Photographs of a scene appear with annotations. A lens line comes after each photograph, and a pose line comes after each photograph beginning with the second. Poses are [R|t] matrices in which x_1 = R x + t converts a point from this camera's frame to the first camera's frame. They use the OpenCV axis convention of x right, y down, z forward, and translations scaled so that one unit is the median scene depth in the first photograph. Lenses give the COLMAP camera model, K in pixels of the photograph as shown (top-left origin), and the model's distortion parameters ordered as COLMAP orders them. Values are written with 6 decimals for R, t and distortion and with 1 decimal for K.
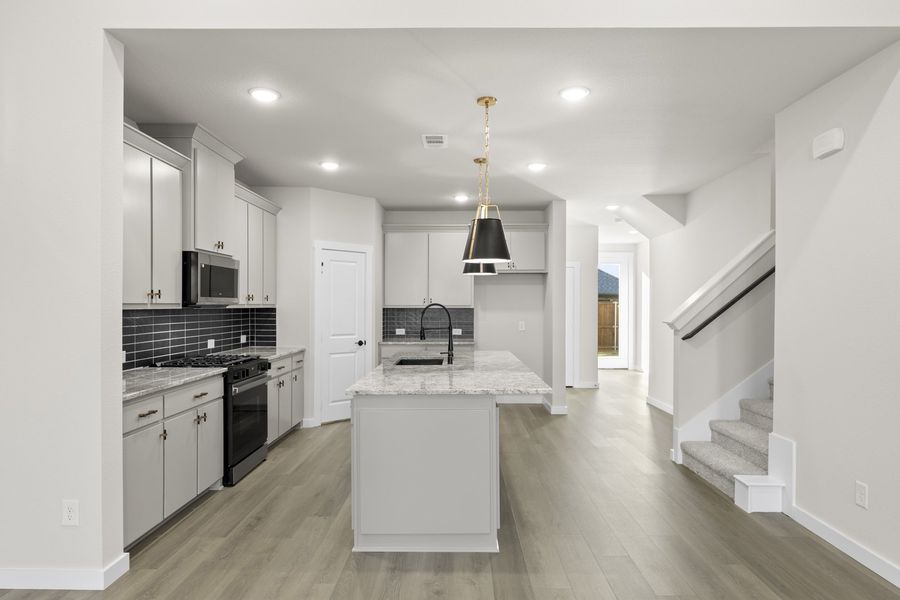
lens RADIAL K [[544.1, 0, 449.7], [0, 544.1, 293.8], [0, 0, 1]] dist [-0.001137, 0.000383]
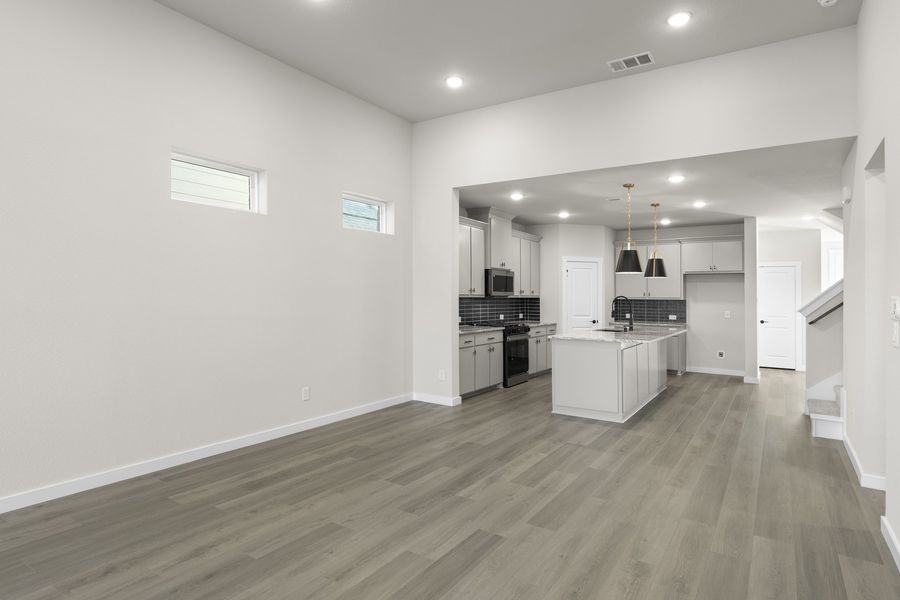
lens RADIAL K [[500.0, 0, 450.3], [0, 500.0, 271.9], [0, 0, 1]] dist [0.002355, 0.000446]
pose [[0.842989, -0.016029, -0.537692, 0.381116], [0.000175, 0.999564, -0.029522, -0.011491], [0.537931, 0.024793, 0.842624, -0.607207]]
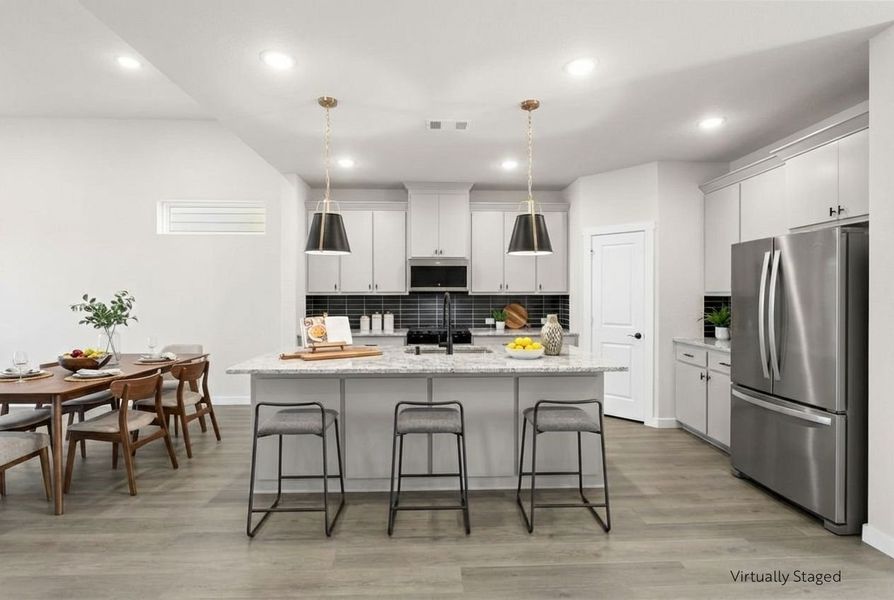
lens RADIAL K [[425.0, 0, 431.2], [0, 425.0, 293.3], [0, 0, 1]] dist [0.000391, -0.000017]
pose [[0.032917, 0.001865, -0.999456, 0.754240], [0.023499, 0.999720, 0.002640, 0.019521], [0.999182, -0.023573, 0.032864, 0.970178]]
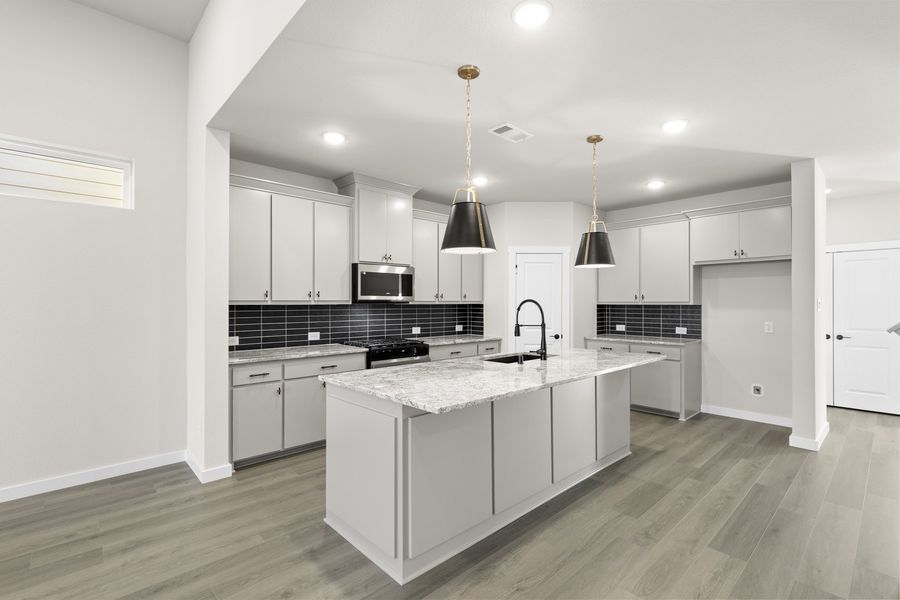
lens RADIAL K [[411.5, 0, 454.7], [0, 411.5, 293.3], [0, 0, 1]] dist [-0.001189, -0.000202]
pose [[0.691091, -0.017353, -0.722559, 0.441640], [0.016361, 0.999831, -0.008362, 0.011083], [0.722582, -0.006043, 0.691258, 0.428515]]
